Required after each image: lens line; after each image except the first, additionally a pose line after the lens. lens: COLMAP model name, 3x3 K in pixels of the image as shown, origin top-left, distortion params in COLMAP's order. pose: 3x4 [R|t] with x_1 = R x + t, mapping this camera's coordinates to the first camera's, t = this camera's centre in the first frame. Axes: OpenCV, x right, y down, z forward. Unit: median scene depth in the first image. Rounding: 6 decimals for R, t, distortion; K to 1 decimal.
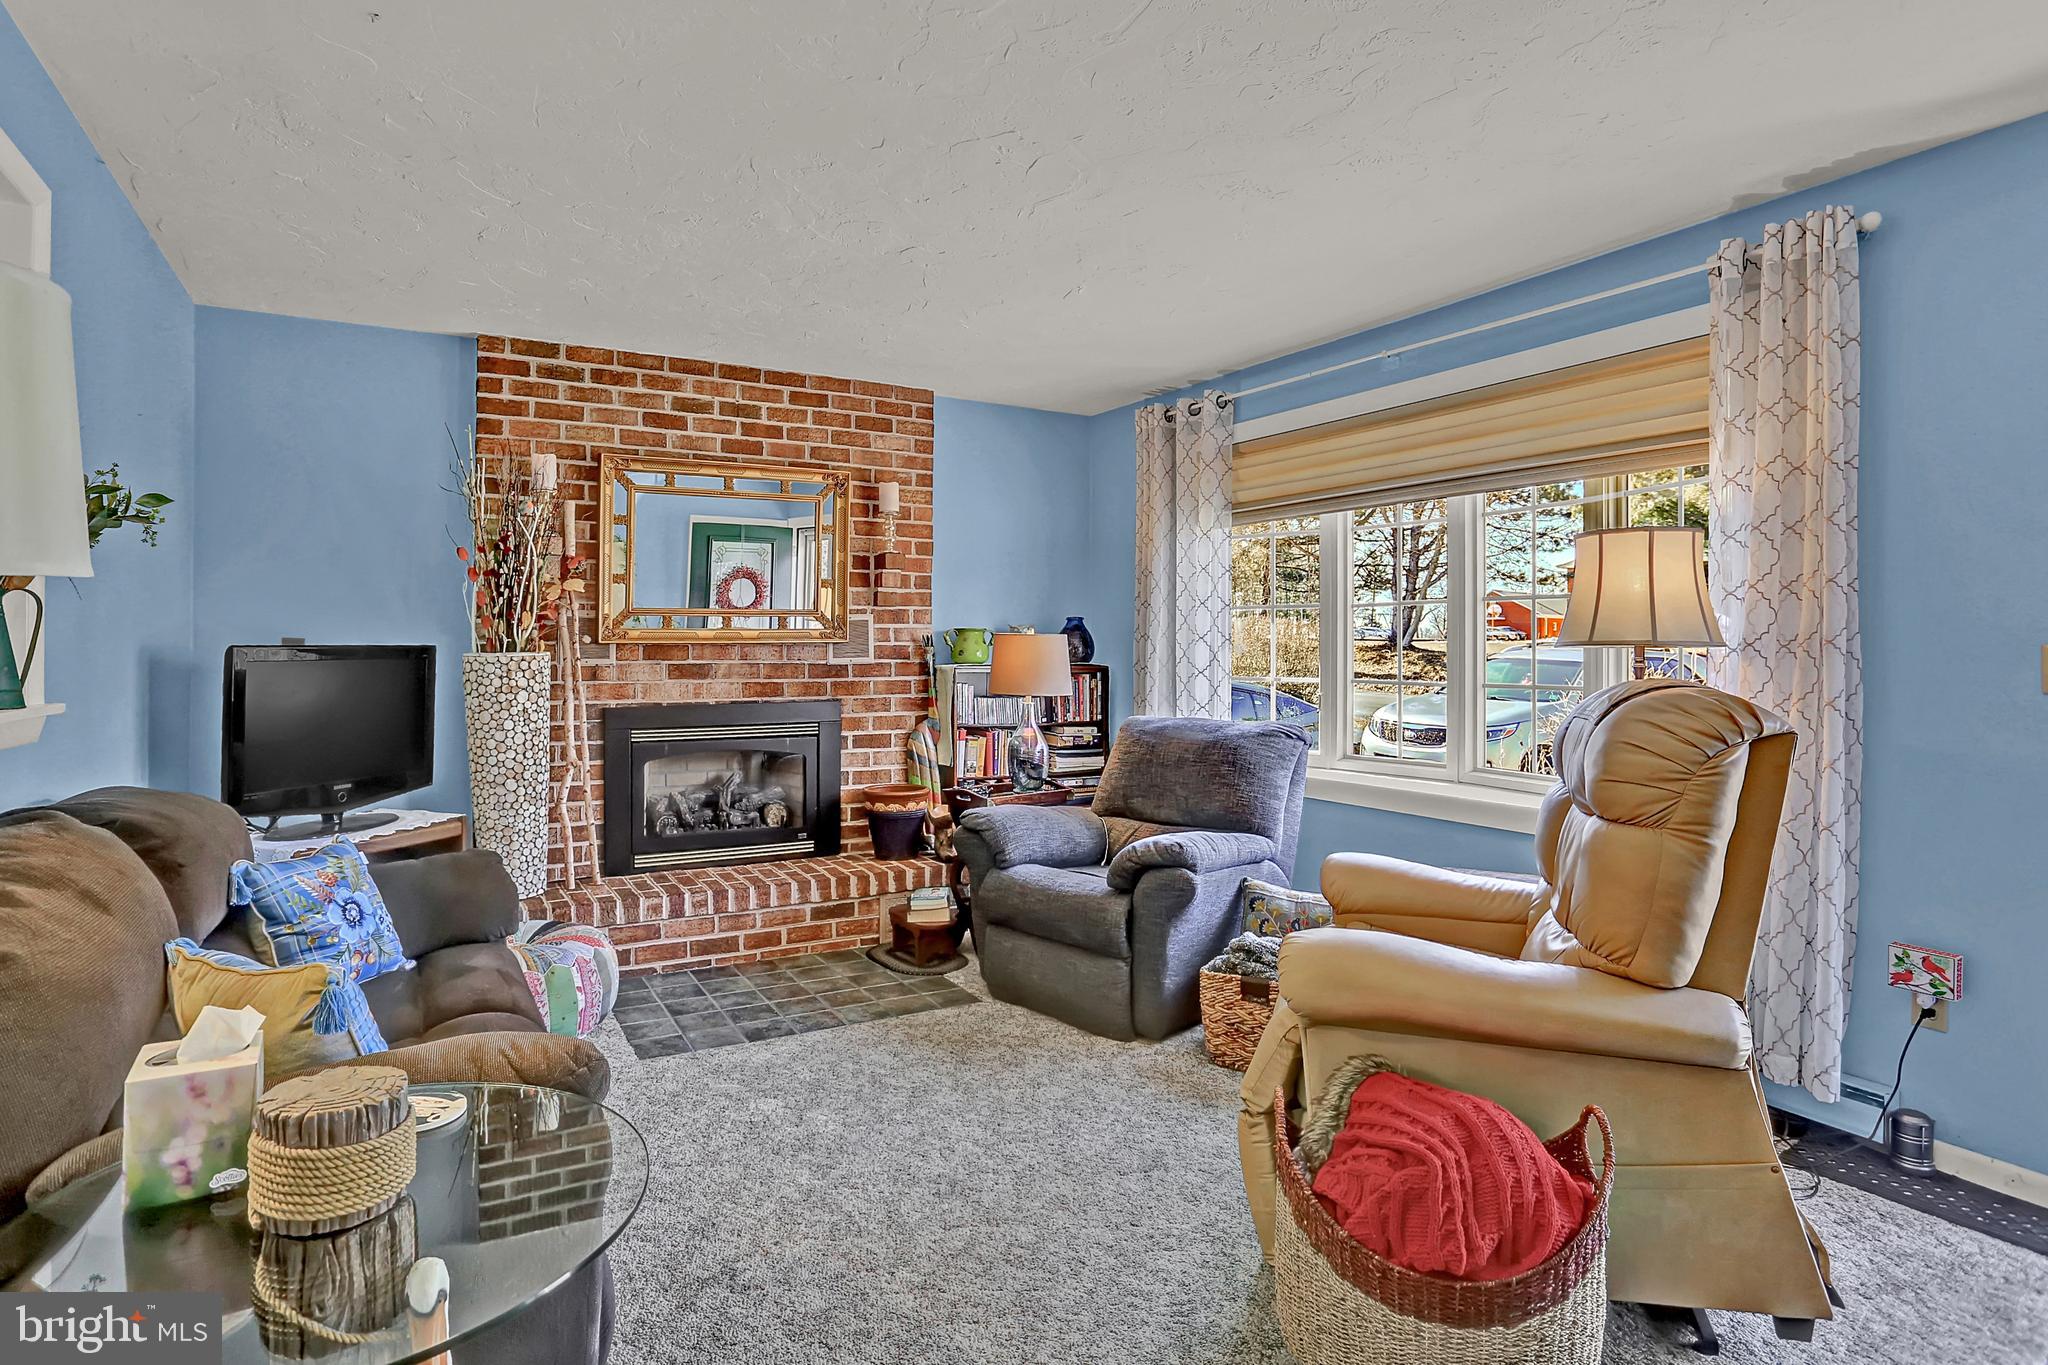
lens RADIAL K [[1076.2, 0, 998.6], [0, 1076.2, 617.0], [0, 0, 1]] dist [-0.059584, 0.024791]
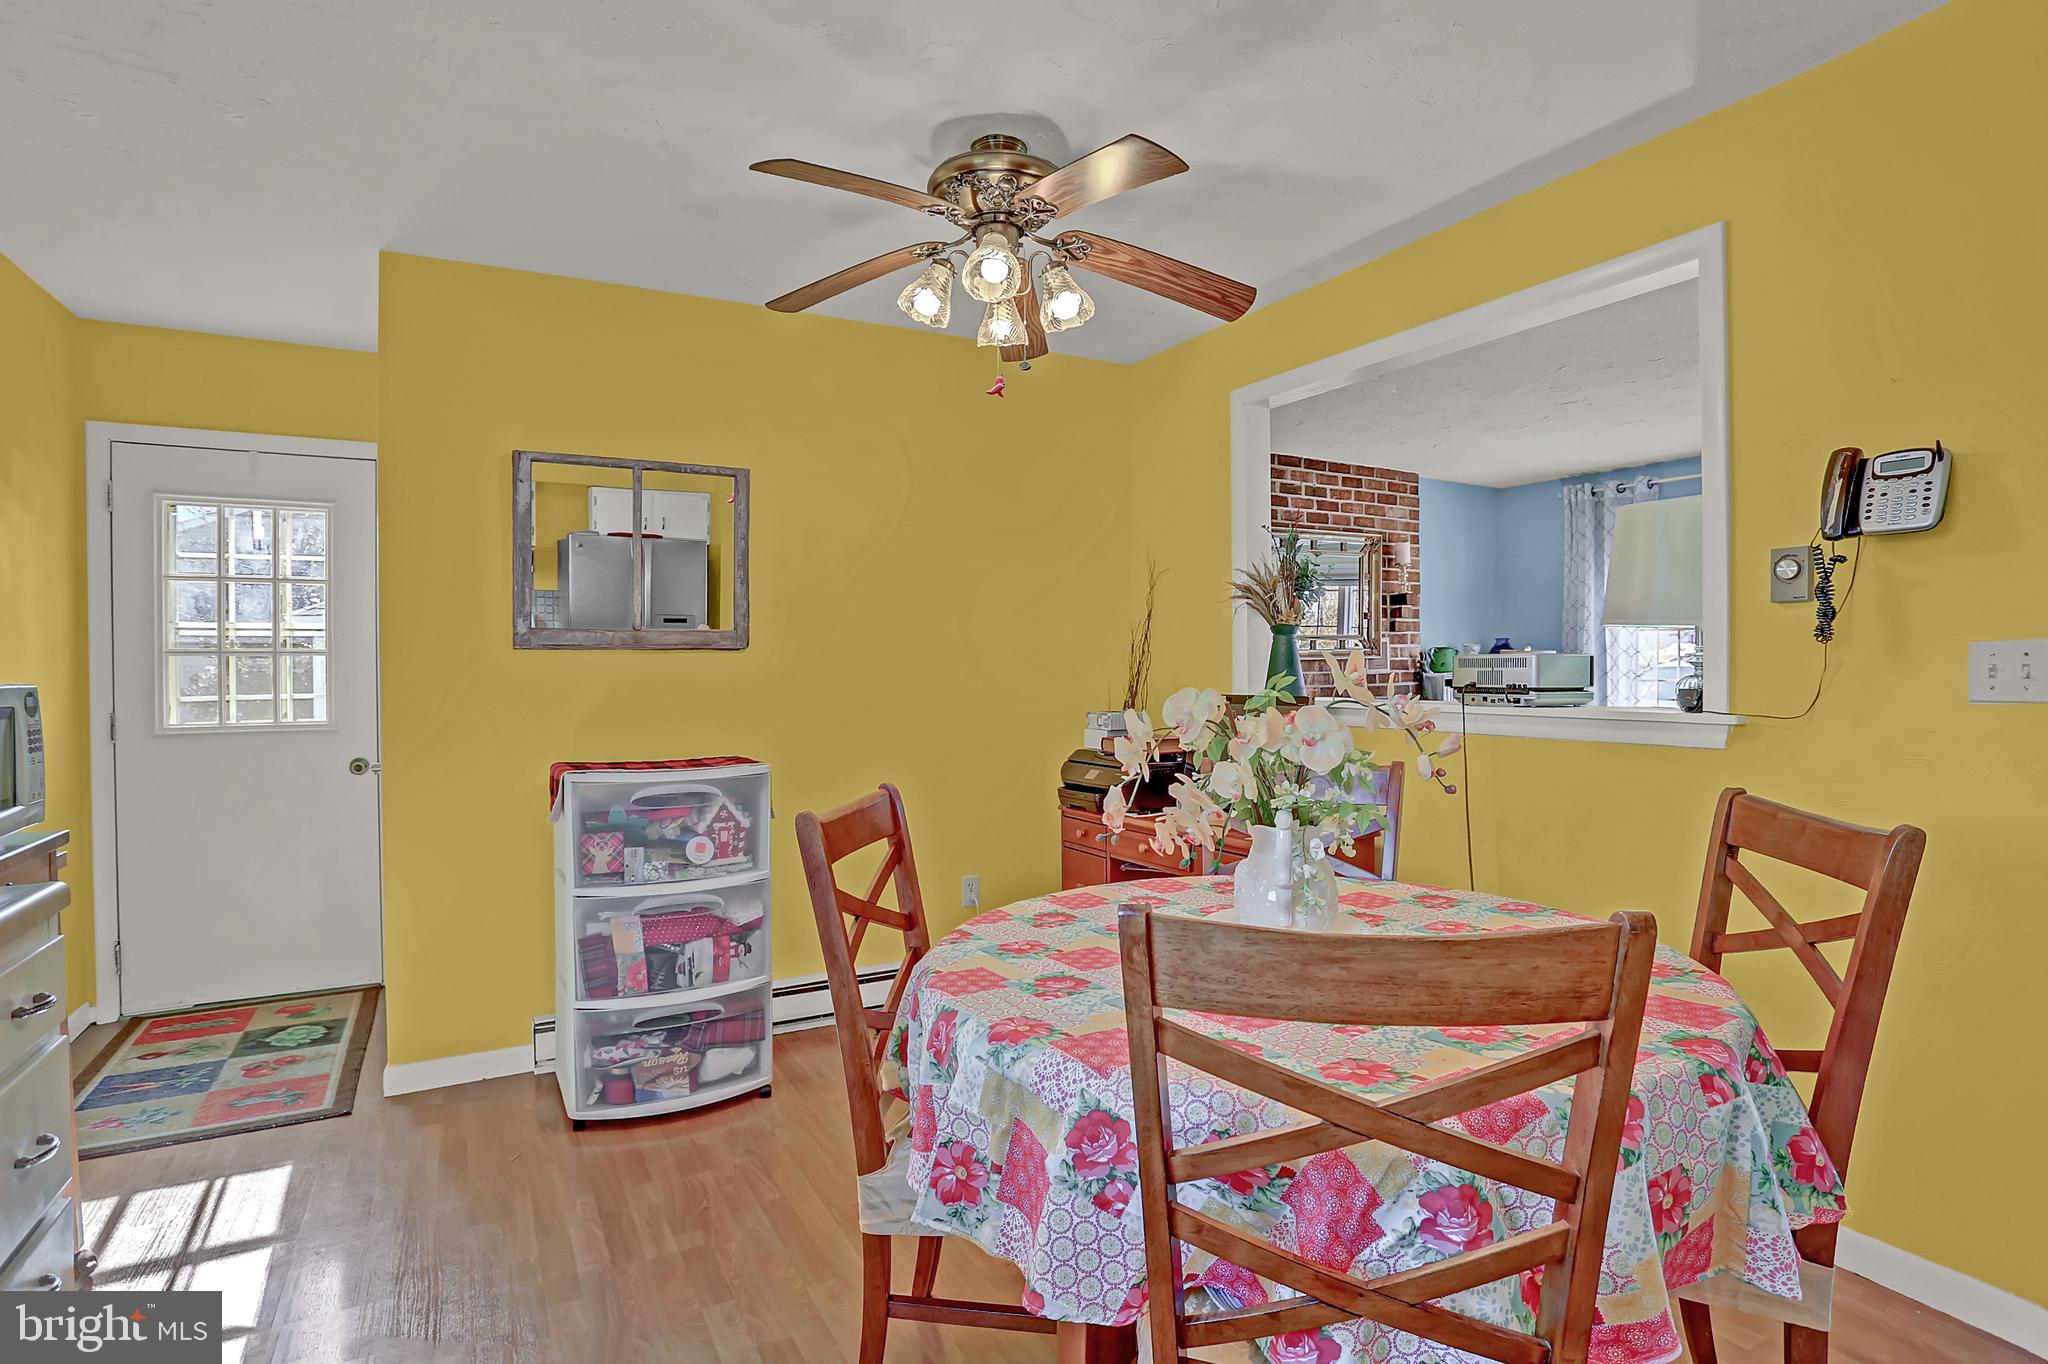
lens RADIAL K [[1048.3, 0, 1021.6], [0, 1048.3, 662.1], [0, 0, 1]] dist [-0.064693, 0.041094]
pose [[0.999916, -0.008800, 0.009479, -0.664636], [0.008573, 0.999681, 0.023754, -0.007625], [-0.009685, -0.023671, 0.999673, -0.367247]]
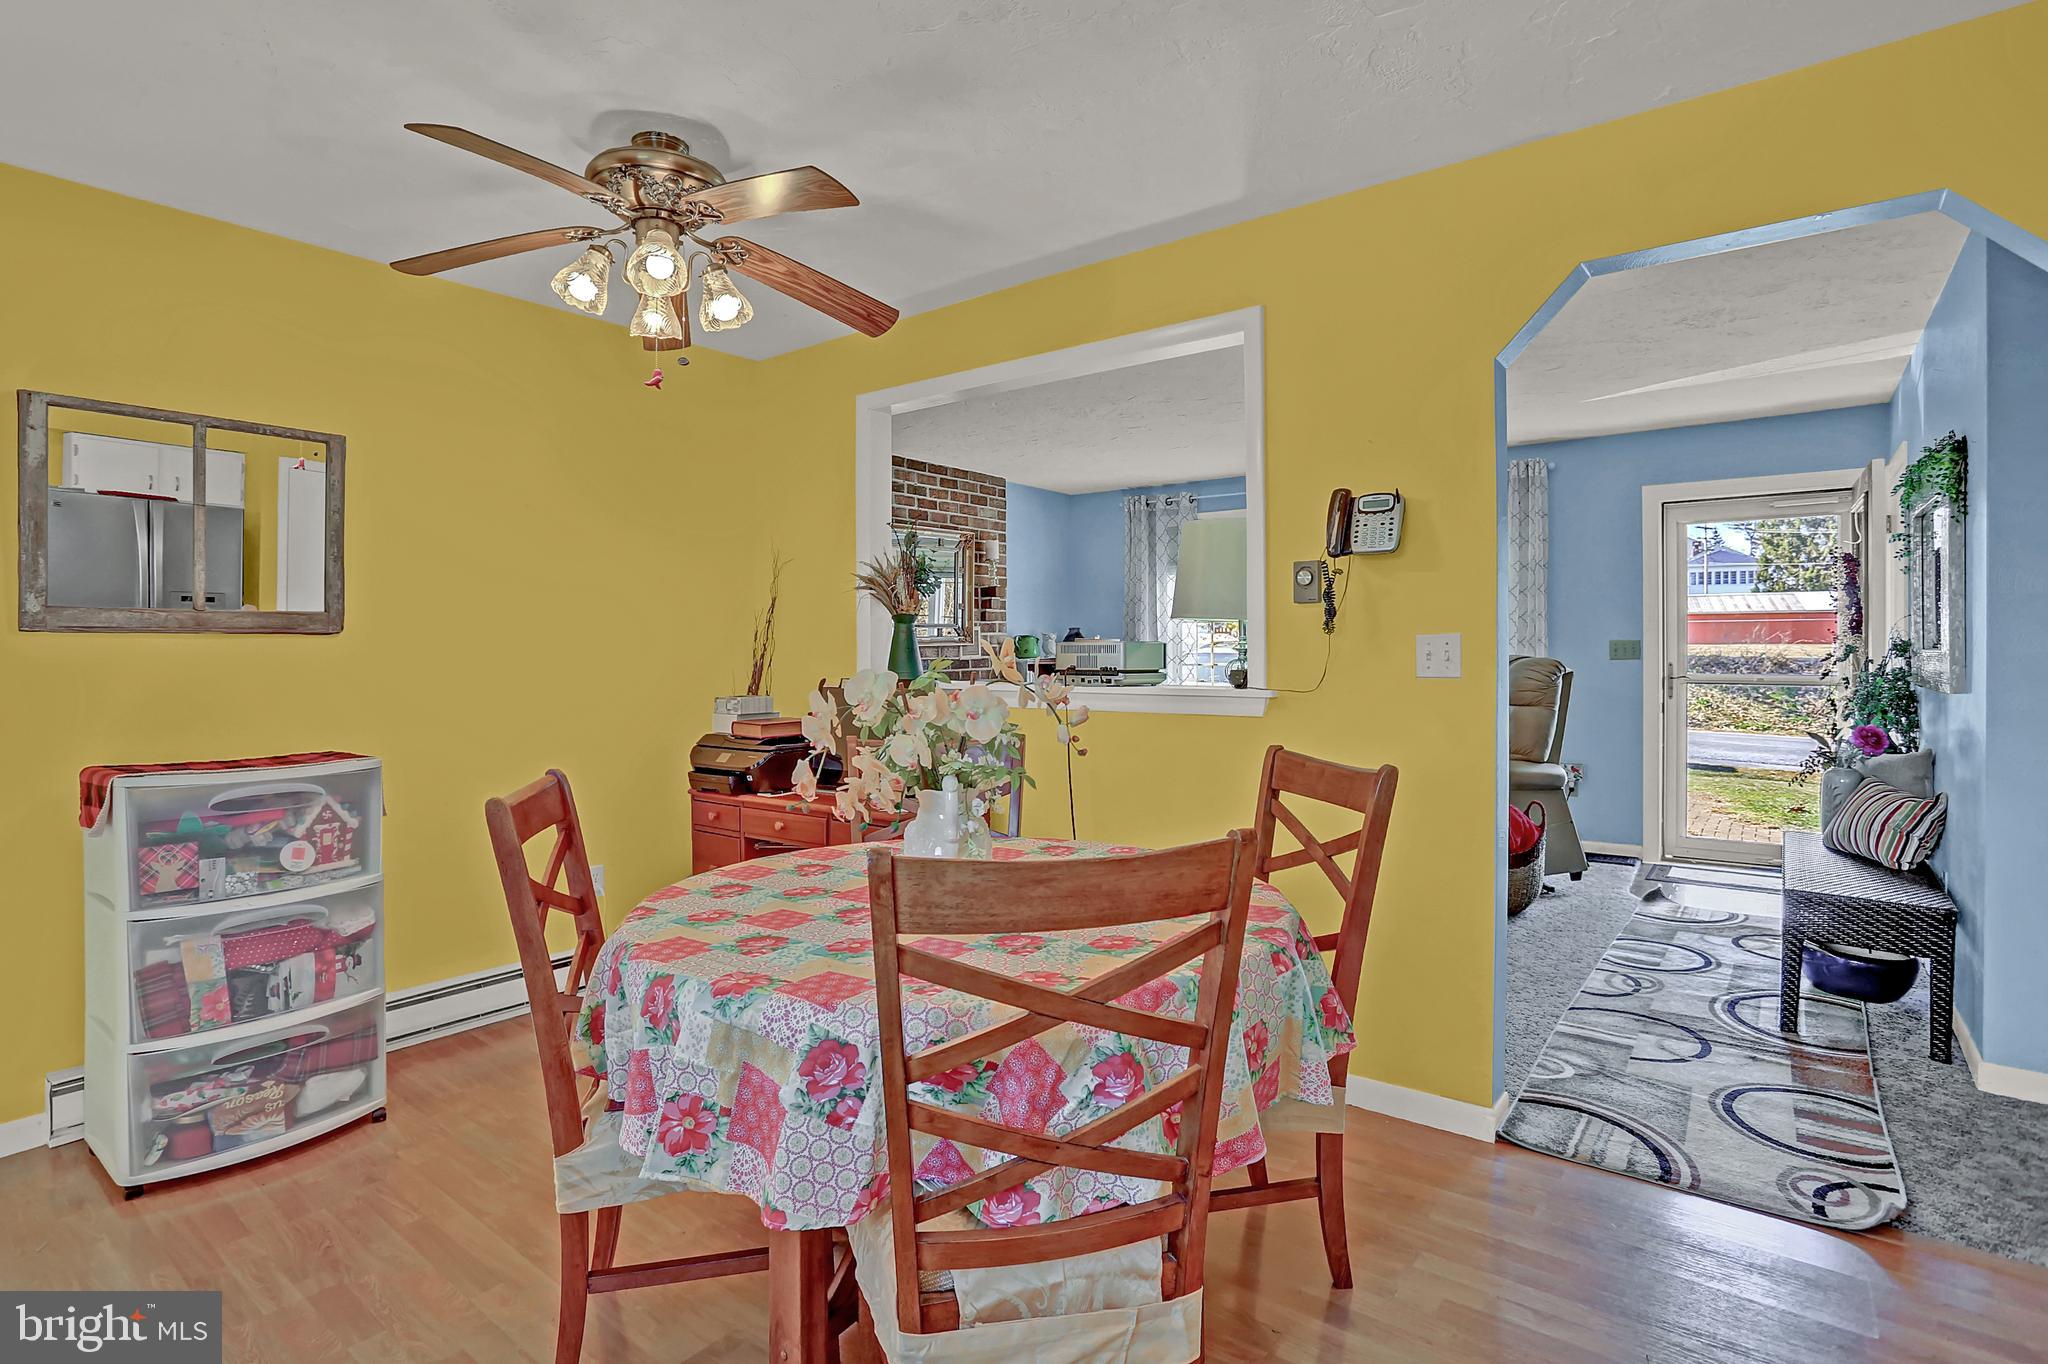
lens RADIAL K [[1037.0, 0, 1015.1], [0, 1037.0, 632.0], [0, 0, 1]] dist [-0.039345, 0.023619]
pose [[0.920045, -0.001436, 0.391810, -0.711461], [-0.002280, 0.999957, 0.009019, -0.008684], [-0.391806, -0.009192, 0.920002, -0.402913]]
